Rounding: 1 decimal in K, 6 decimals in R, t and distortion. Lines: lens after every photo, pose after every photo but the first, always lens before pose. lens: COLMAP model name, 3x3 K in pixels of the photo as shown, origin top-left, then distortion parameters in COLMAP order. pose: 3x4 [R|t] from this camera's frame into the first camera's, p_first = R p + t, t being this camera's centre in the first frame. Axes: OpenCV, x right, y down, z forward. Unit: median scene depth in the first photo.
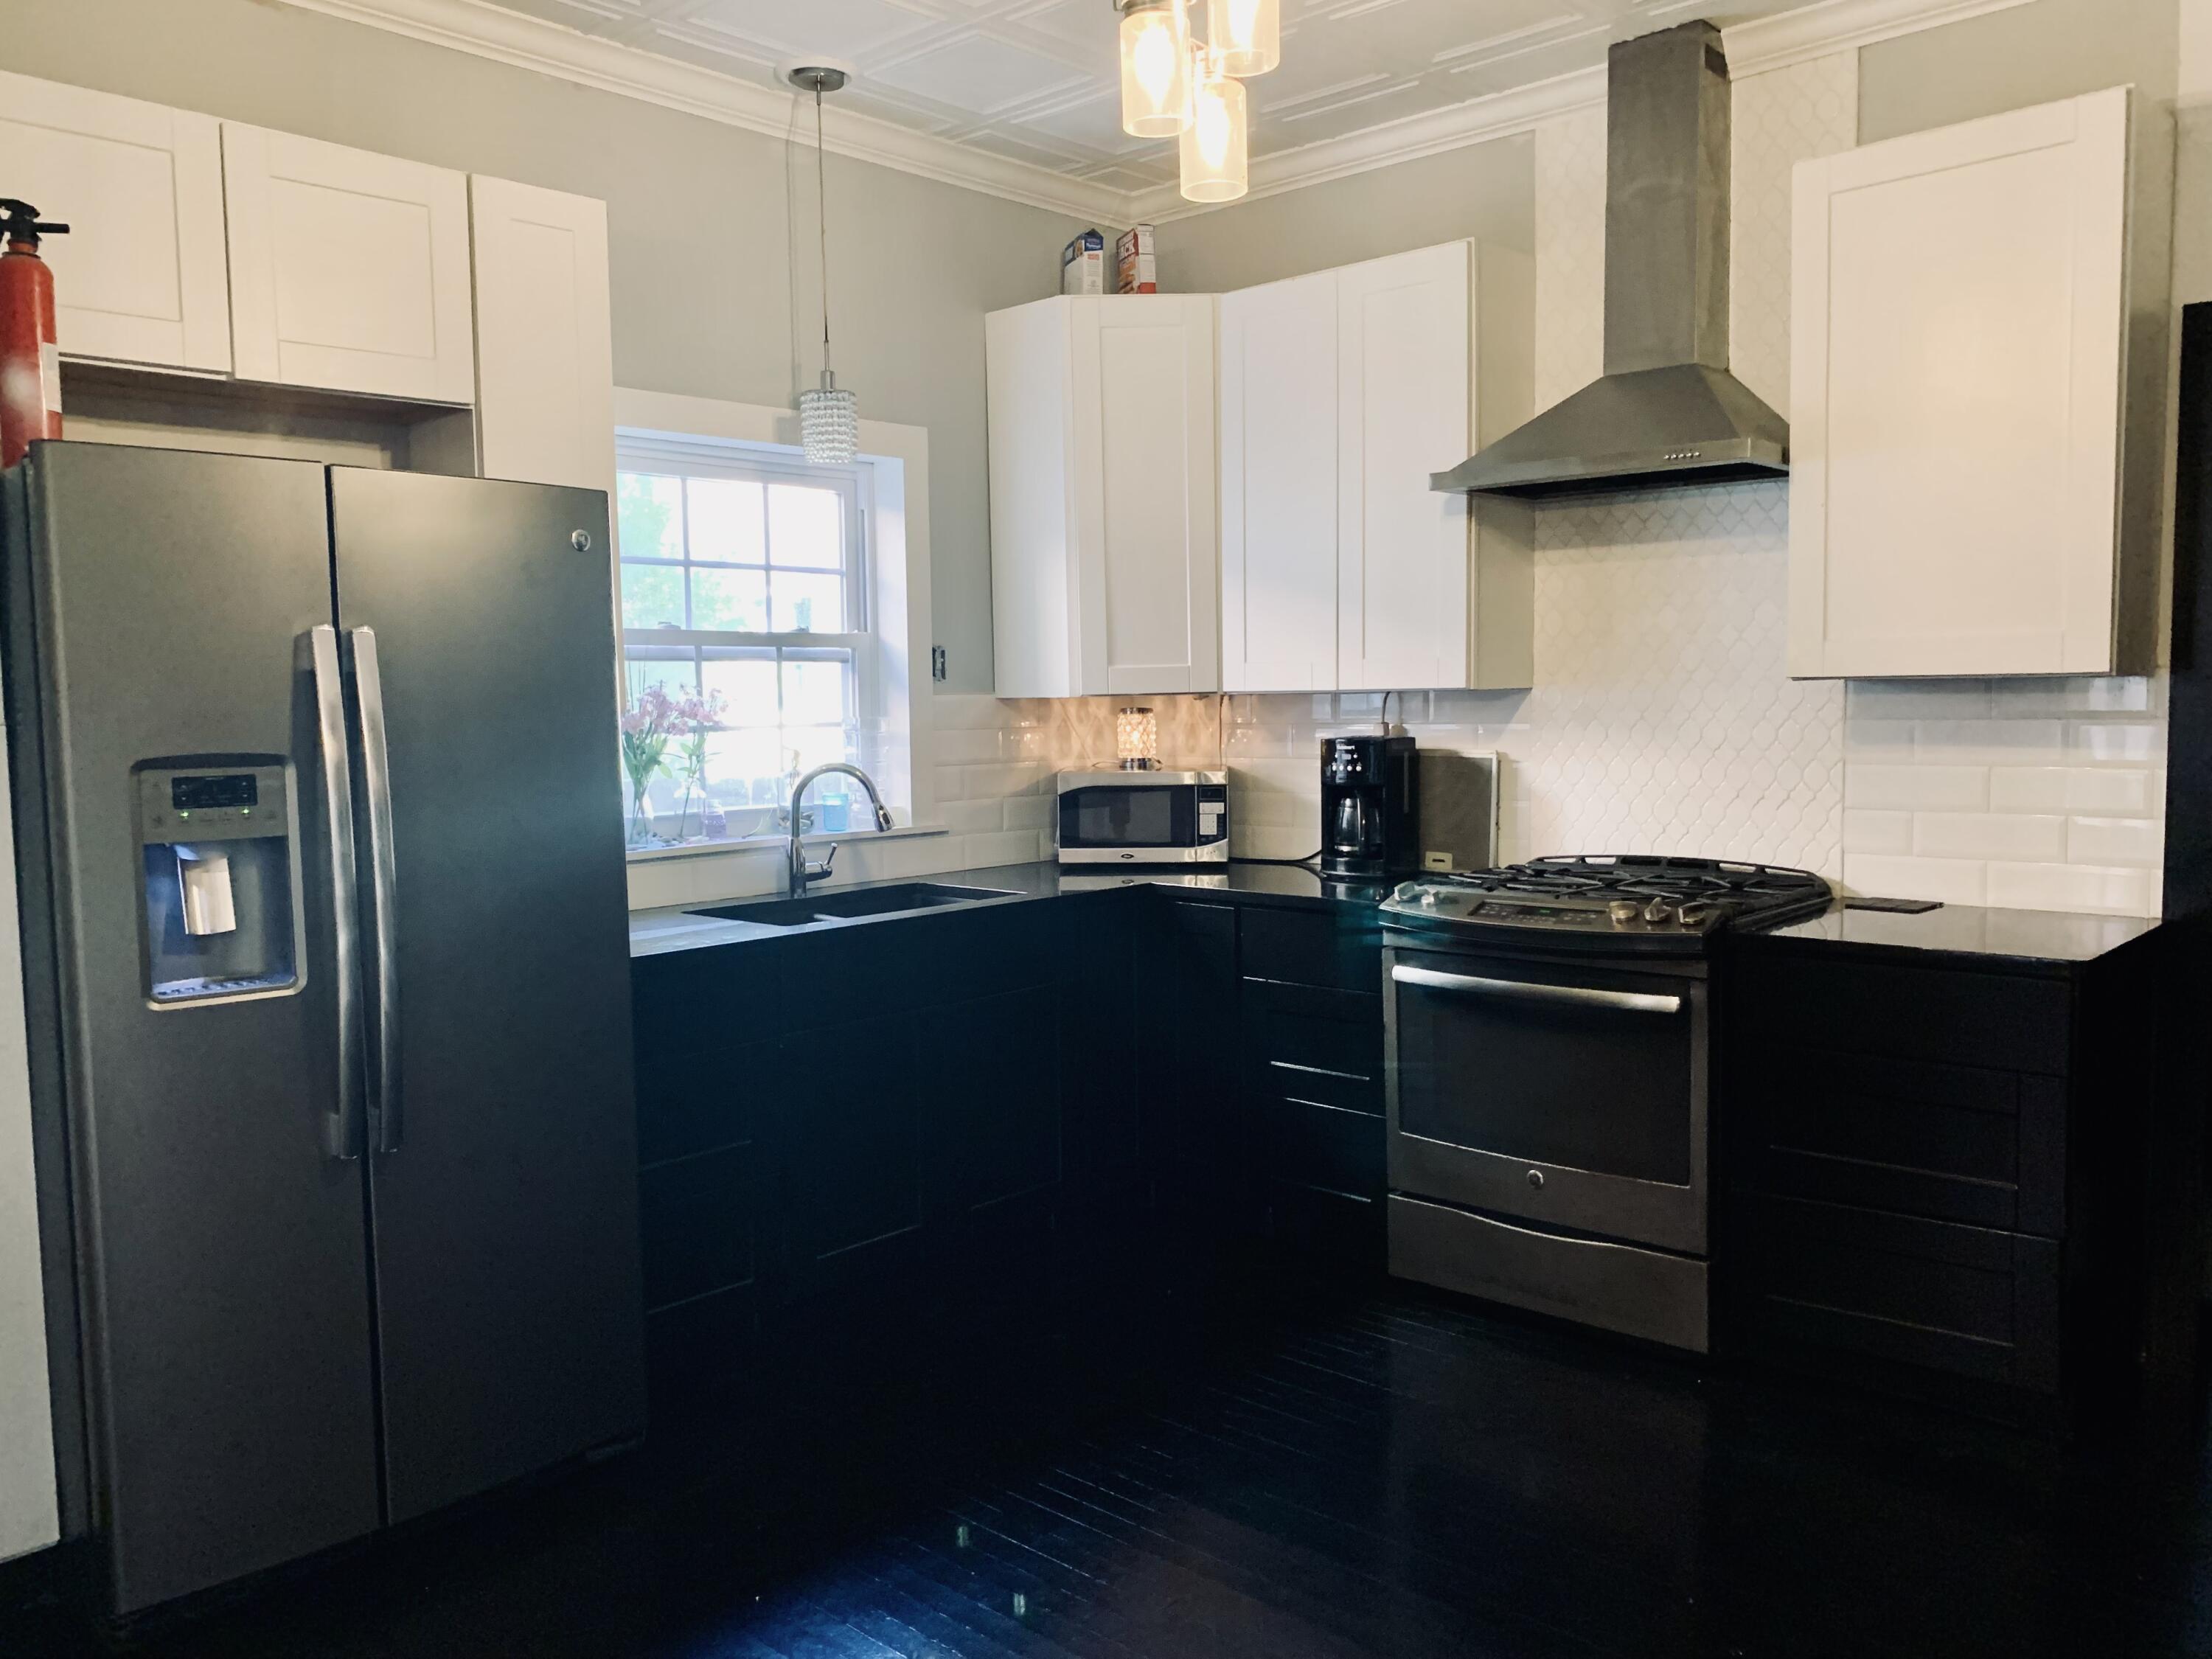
lens RADIAL K [[1679.5, 0, 1111.4], [0, 1679.5, 811.8], [0, 0, 1]] dist [0.038193, -0.065315]
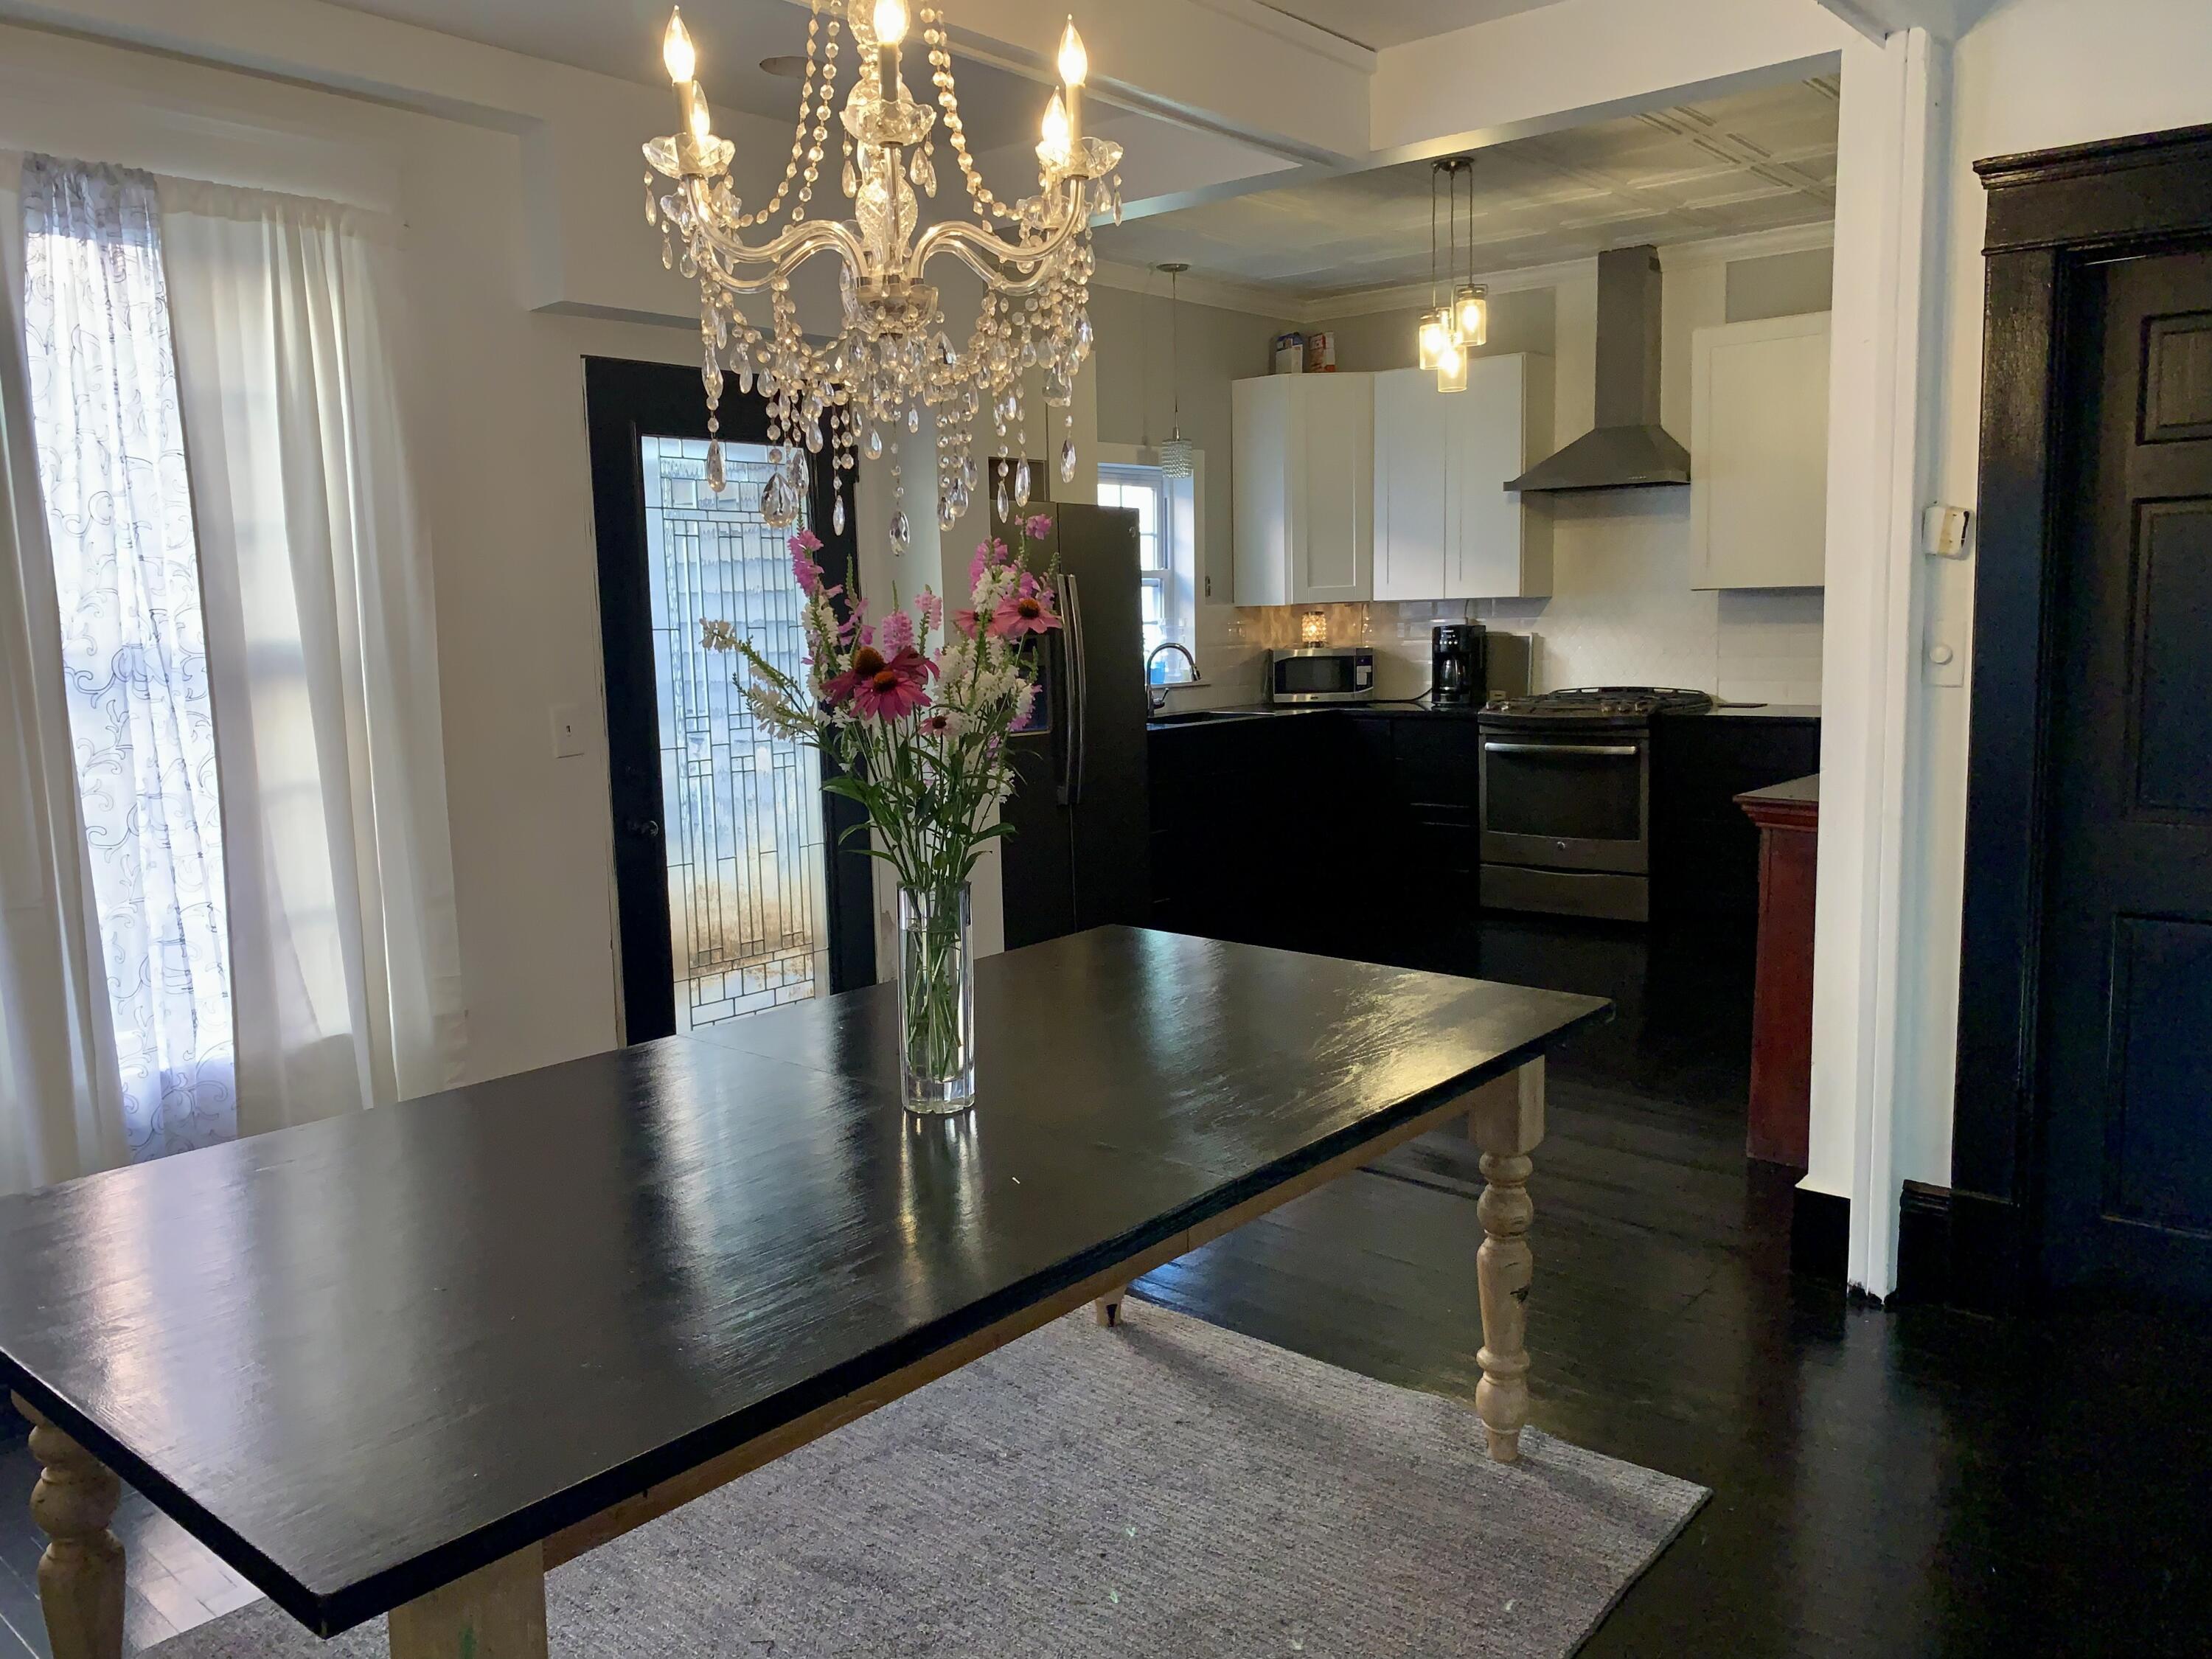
lens RADIAL K [[1679.5, 0, 1105.2], [0, 1679.5, 820.1], [0, 0, 1]] dist [0.038193, -0.065315]
pose [[0.999175, -0.013173, 0.038419, -0.301185], [0.011154, 0.998568, 0.052315, 0.065339], [-0.039053, -0.051843, 0.997891, -0.797088]]
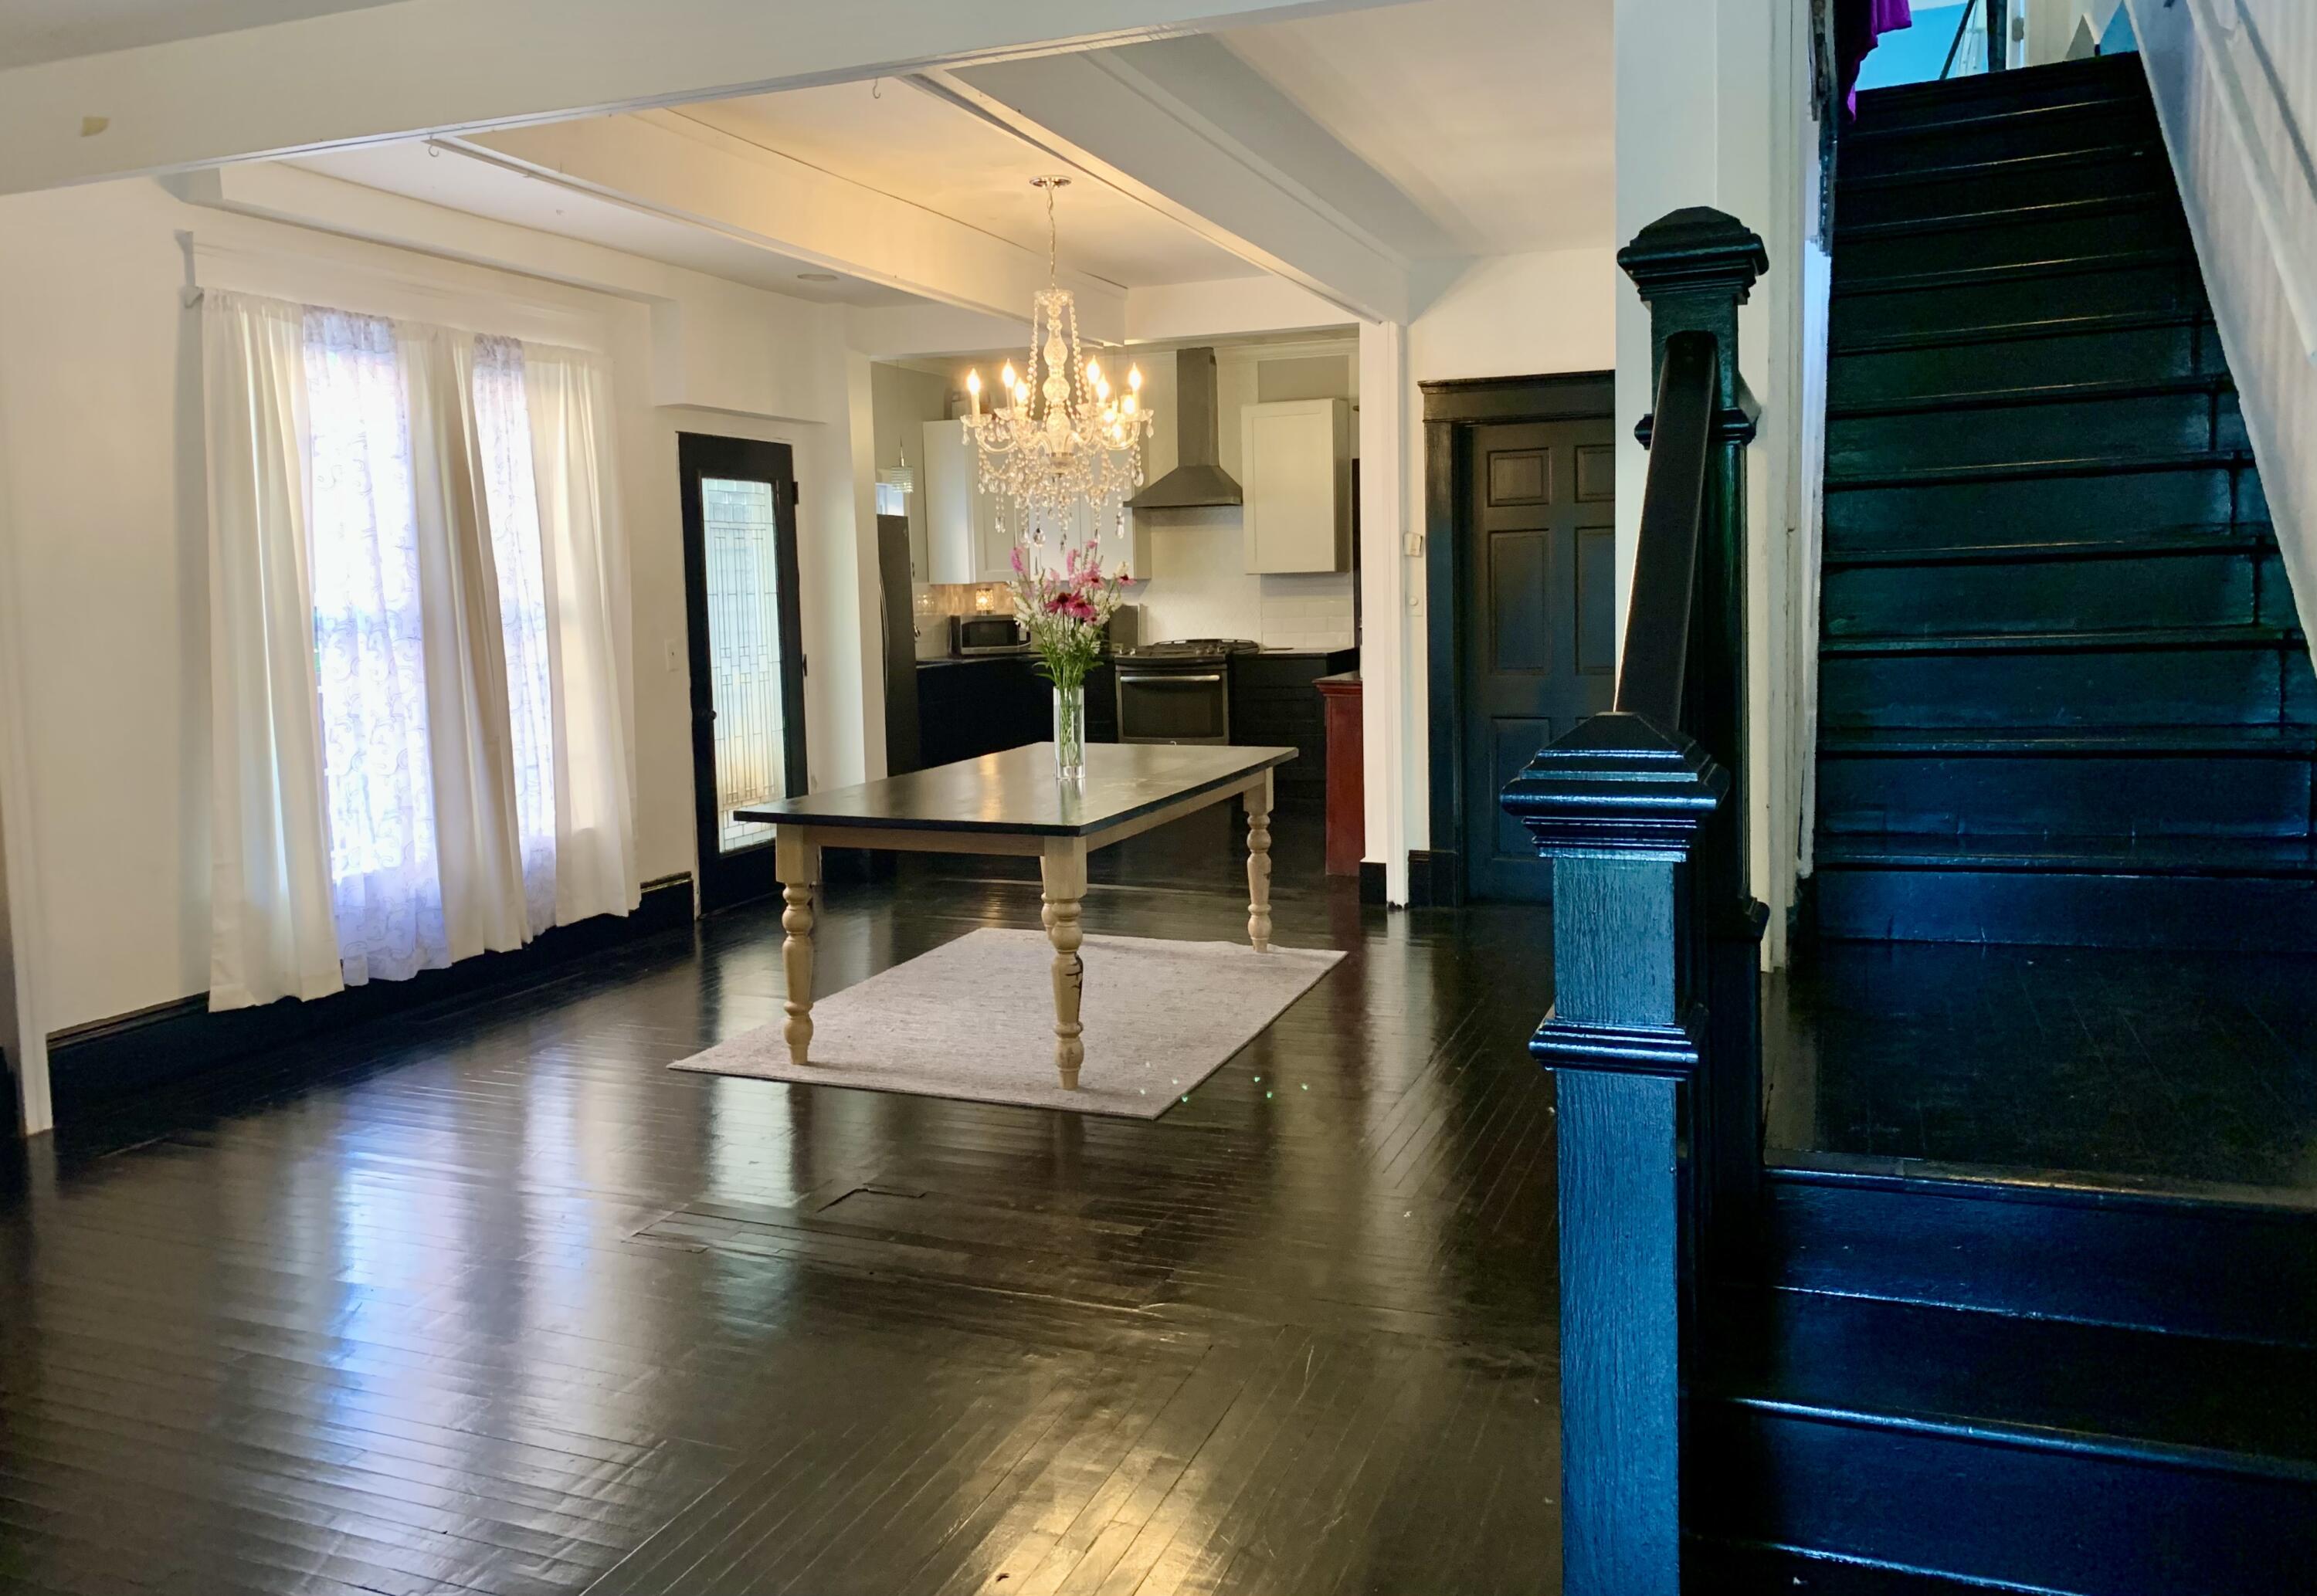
lens RADIAL K [[1765.7, 0, 1129.3], [0, 1765.7, 733.8], [0, 0, 1]] dist [0.043742, -0.063798]
pose [[0.933186, -0.038365, 0.357341, -0.776082], [0.036343, 0.999263, 0.012376, 0.133089], [-0.357553, 0.001437, 0.933892, -1.563110]]
